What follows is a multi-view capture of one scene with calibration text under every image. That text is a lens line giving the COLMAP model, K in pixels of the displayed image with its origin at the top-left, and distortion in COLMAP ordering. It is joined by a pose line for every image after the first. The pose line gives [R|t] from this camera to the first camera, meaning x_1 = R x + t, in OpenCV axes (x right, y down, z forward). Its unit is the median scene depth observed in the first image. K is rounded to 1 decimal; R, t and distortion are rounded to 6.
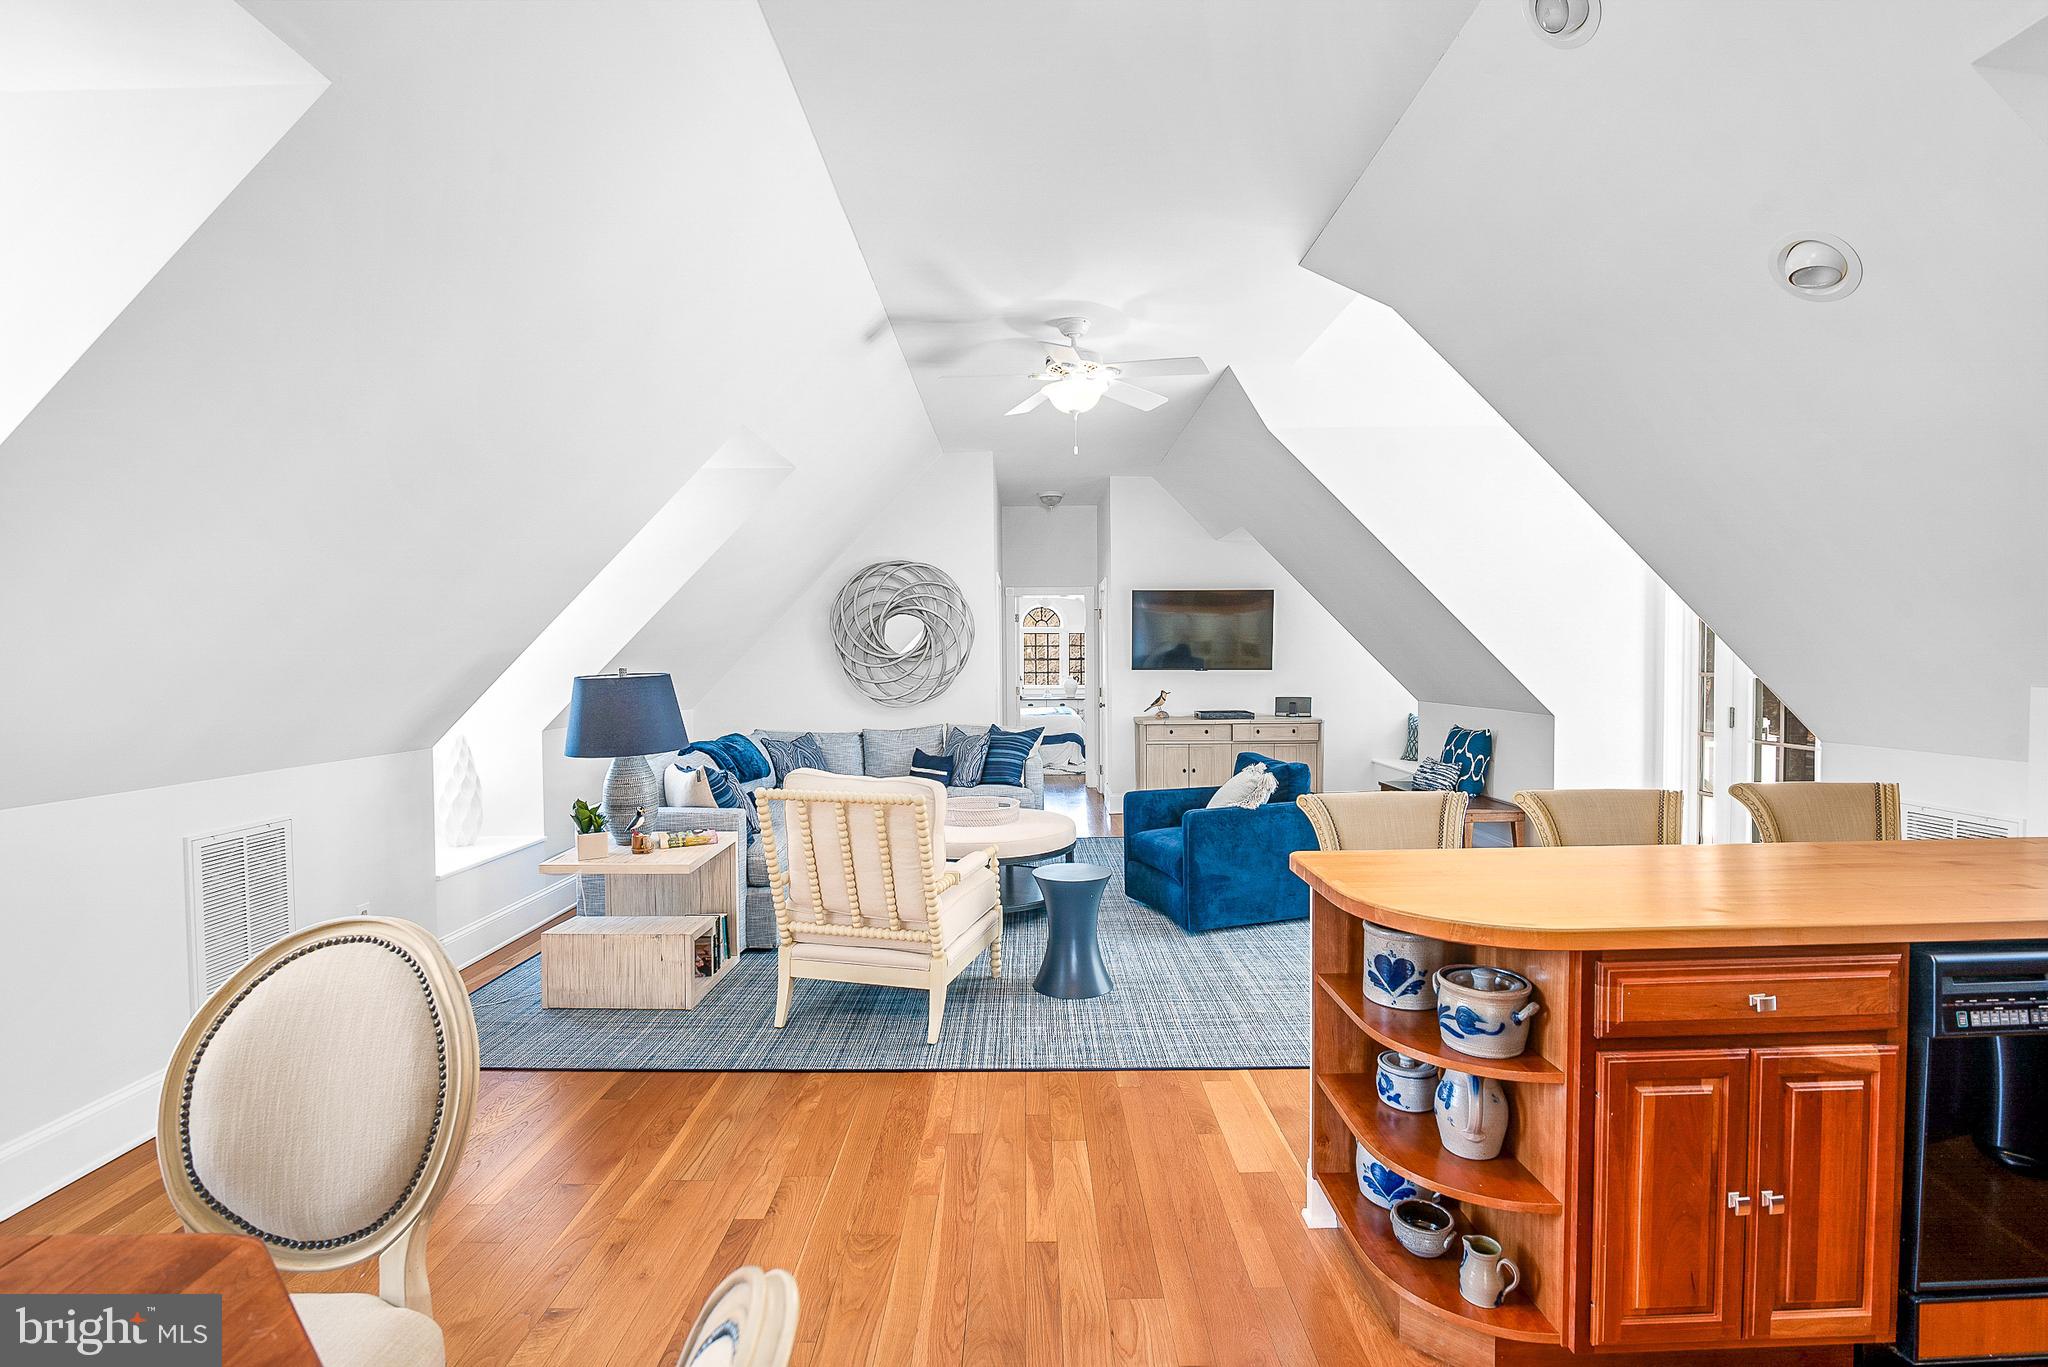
lens RADIAL K [[931.9, 0, 1029.7], [0, 931.9, 691.4], [0, 0, 1]] dist [-0.022265, -0.000122]
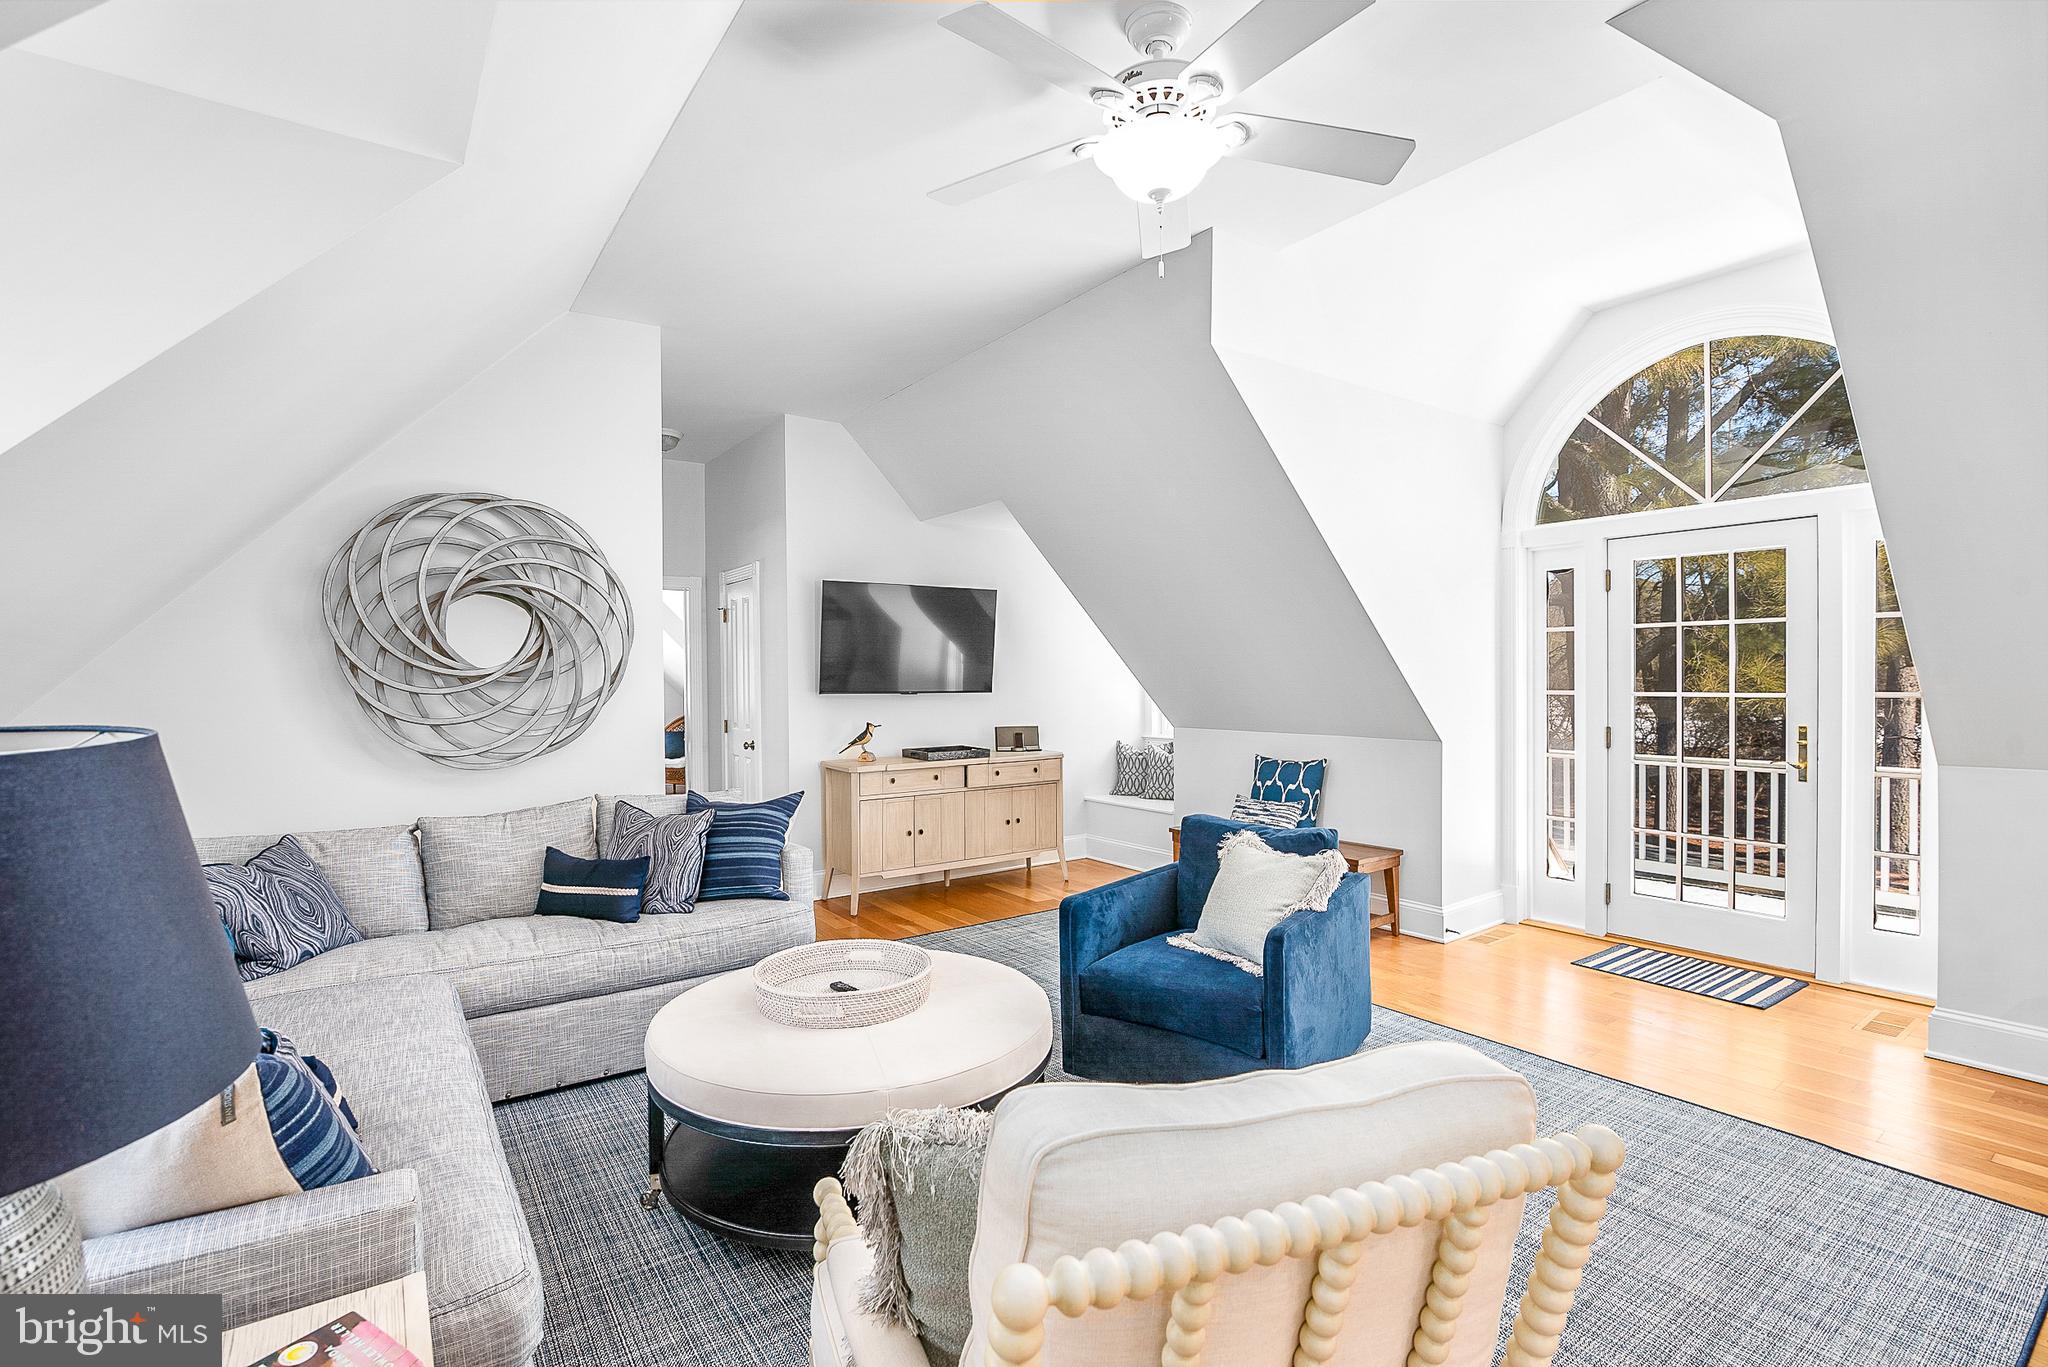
lens RADIAL K [[931.9, 0, 1029.7], [0, 931.9, 691.4], [0, 0, 1]] dist [-0.022265, -0.000122]
pose [[0.815150, -0.008008, 0.579195, -0.191838], [0.022629, 0.999581, -0.018028, -0.010582], [-0.578808, 0.027802, 0.814990, 0.391508]]
